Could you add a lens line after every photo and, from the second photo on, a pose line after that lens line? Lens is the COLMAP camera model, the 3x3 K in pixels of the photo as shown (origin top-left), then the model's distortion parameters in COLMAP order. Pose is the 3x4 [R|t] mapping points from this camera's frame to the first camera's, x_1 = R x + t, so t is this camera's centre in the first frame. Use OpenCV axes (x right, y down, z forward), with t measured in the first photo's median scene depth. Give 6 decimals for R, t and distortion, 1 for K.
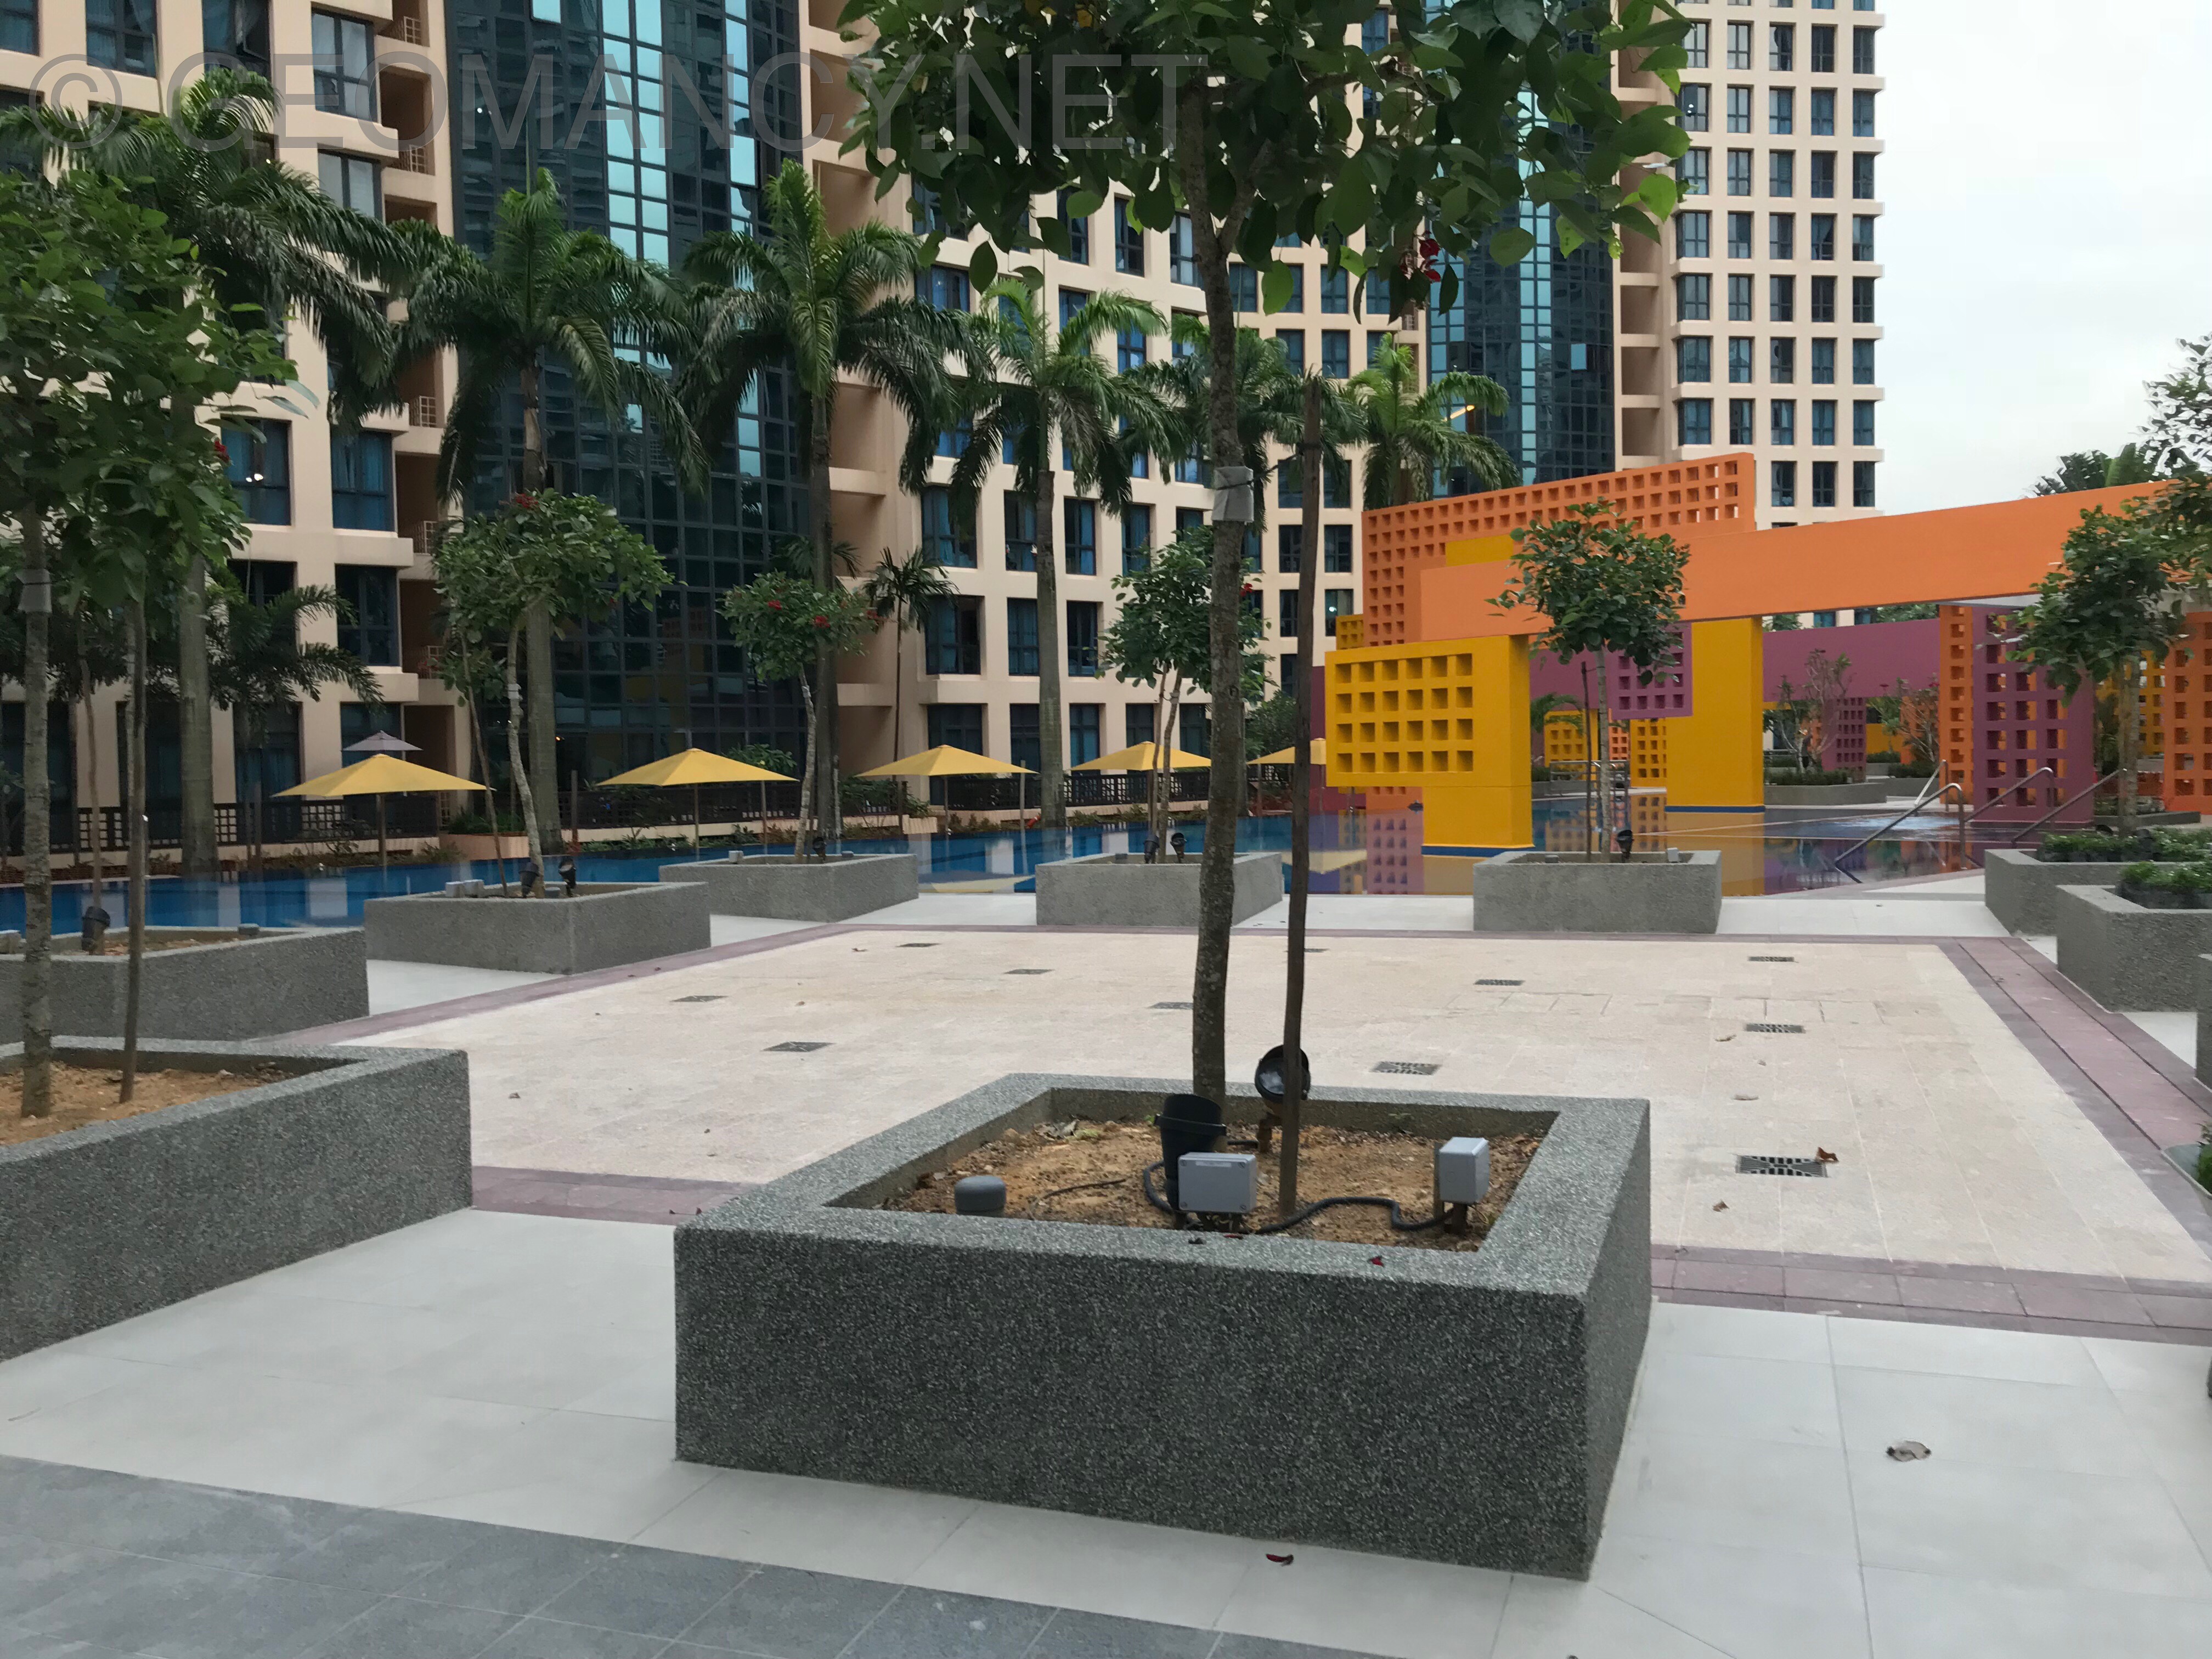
lens RADIAL K [[1782.1, 0, 1106.0], [0, 1782.1, 829.5], [0, 0, 1]] dist [0.058829, 0.006211]
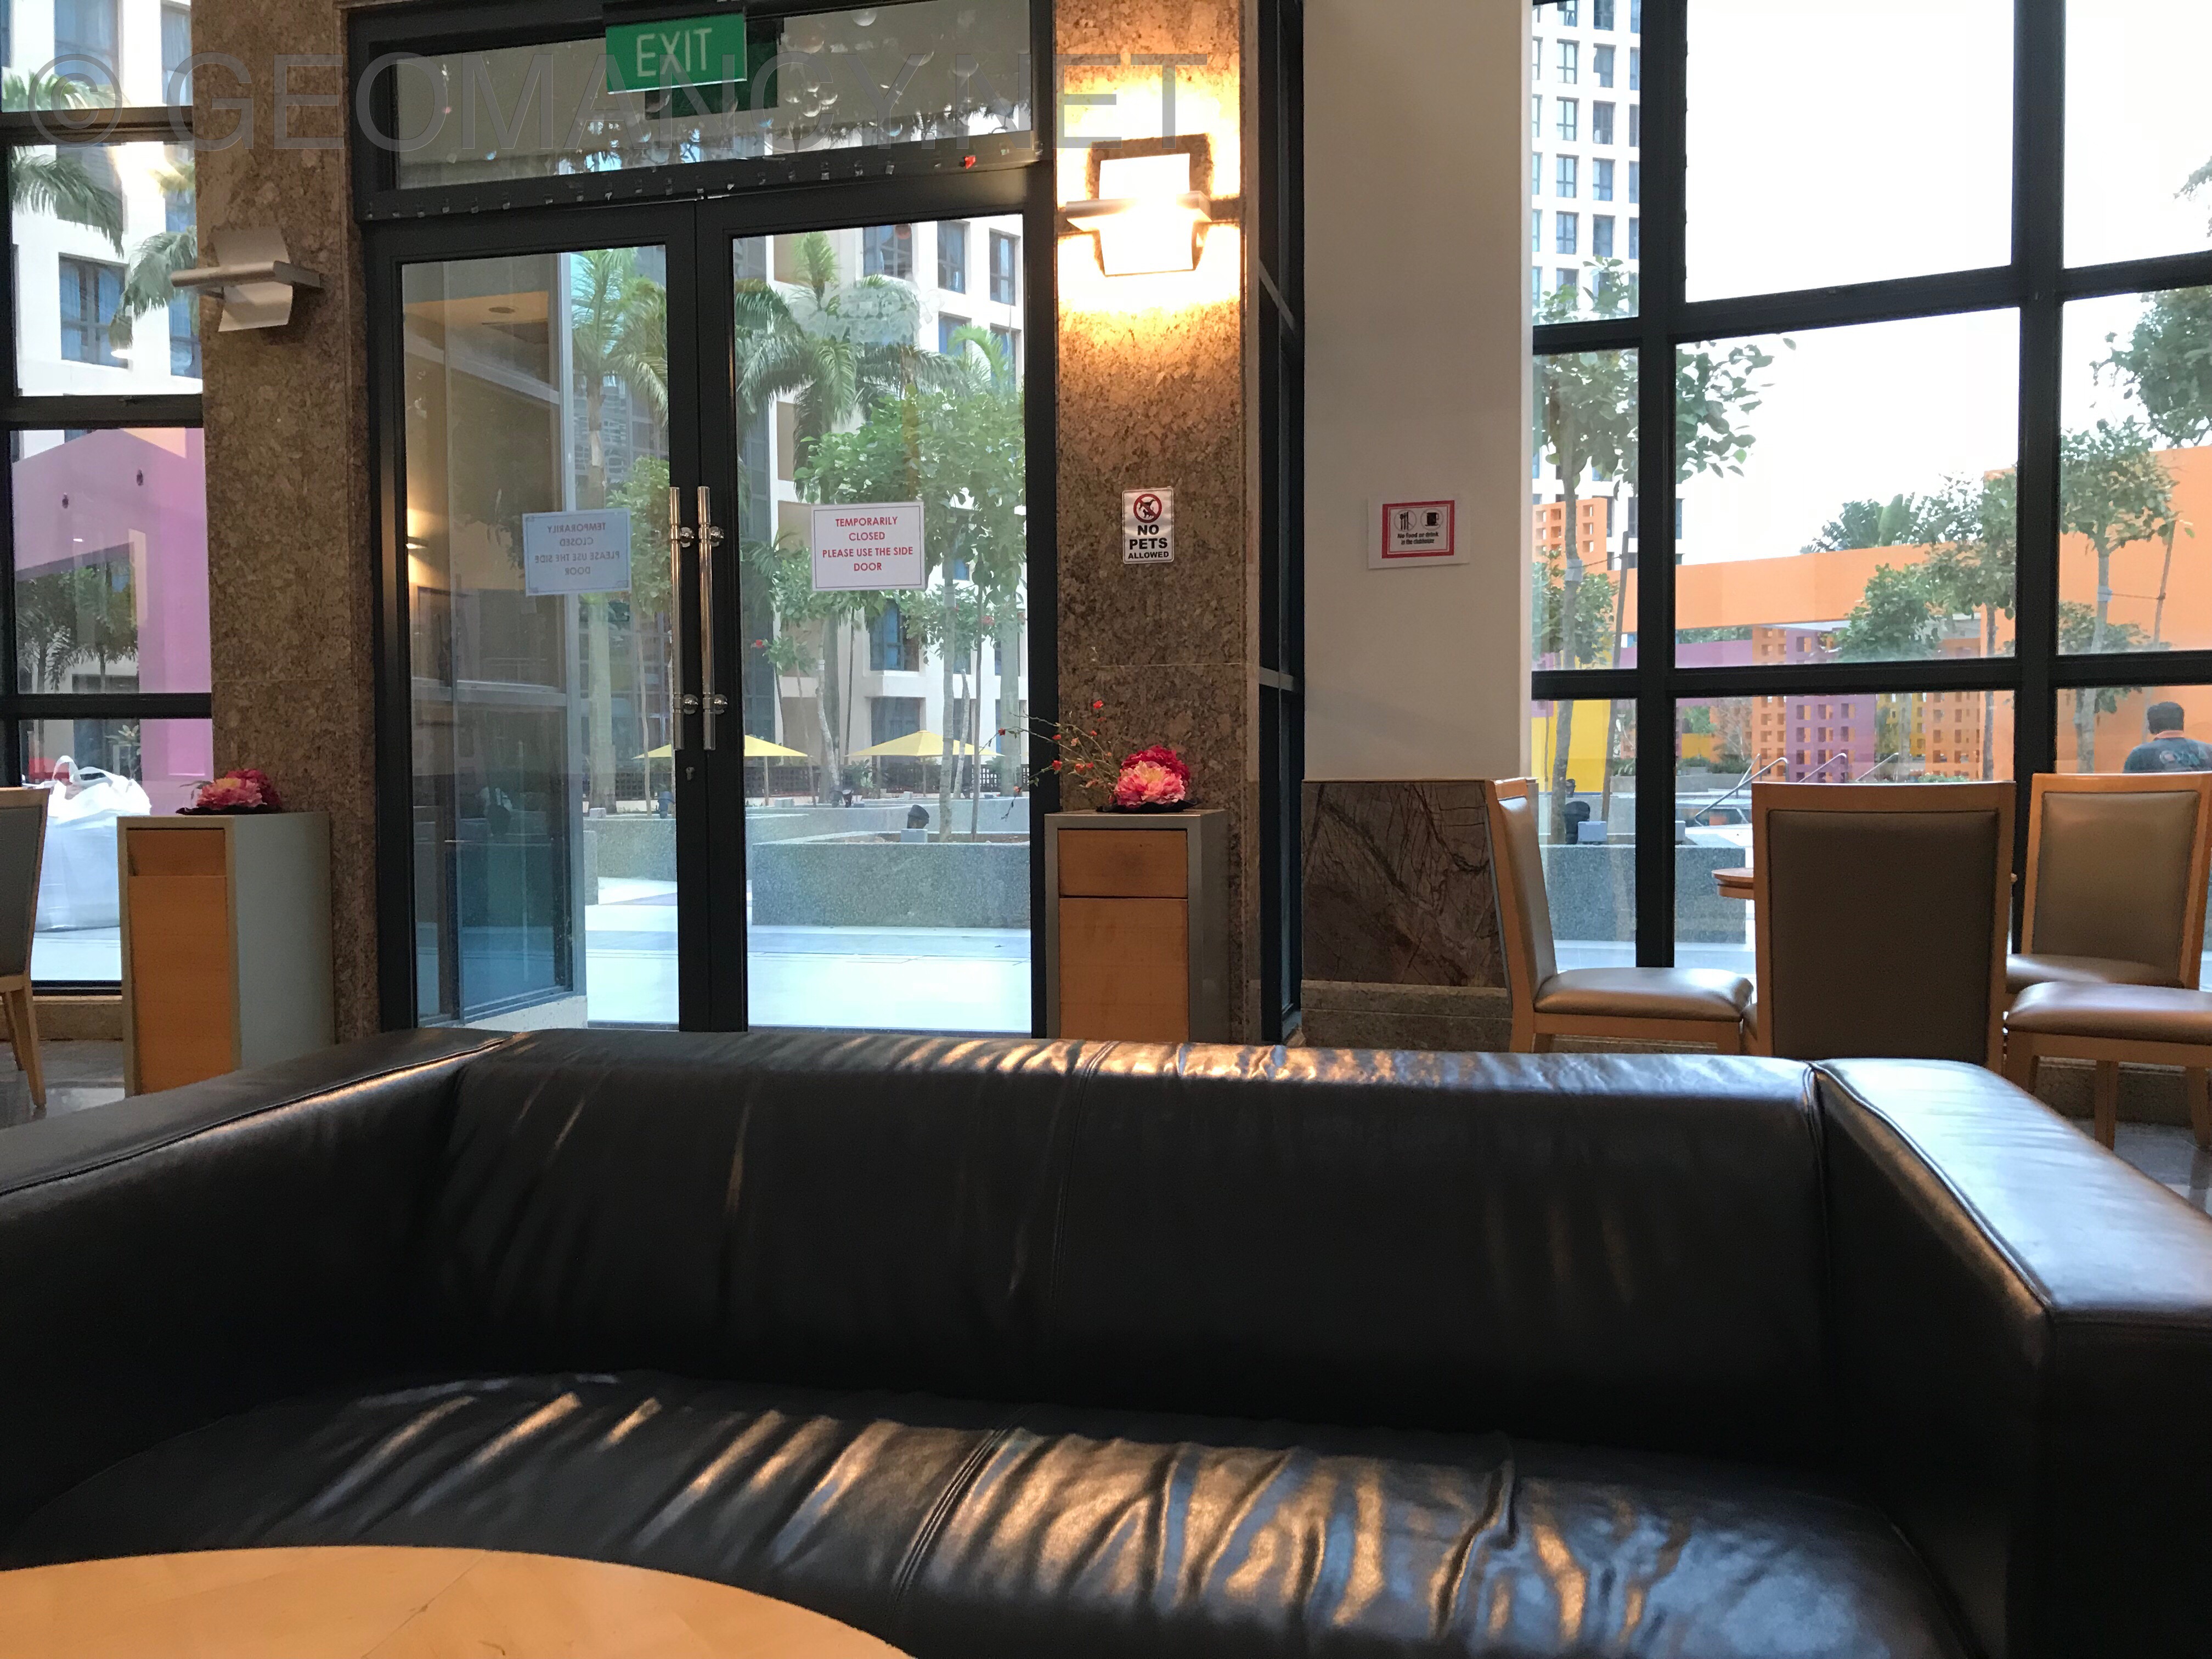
lens RADIAL K [[1782.1, 0, 1106.0], [0, 1782.1, 829.5], [0, 0, 1]] dist [0.058829, 0.006211]
pose [[0.994774, 0.010946, 0.101511, -0.075927], [-0.010530, 0.999934, -0.004633, 0.017259], [-0.101555, 0.003540, 0.994824, -0.129352]]
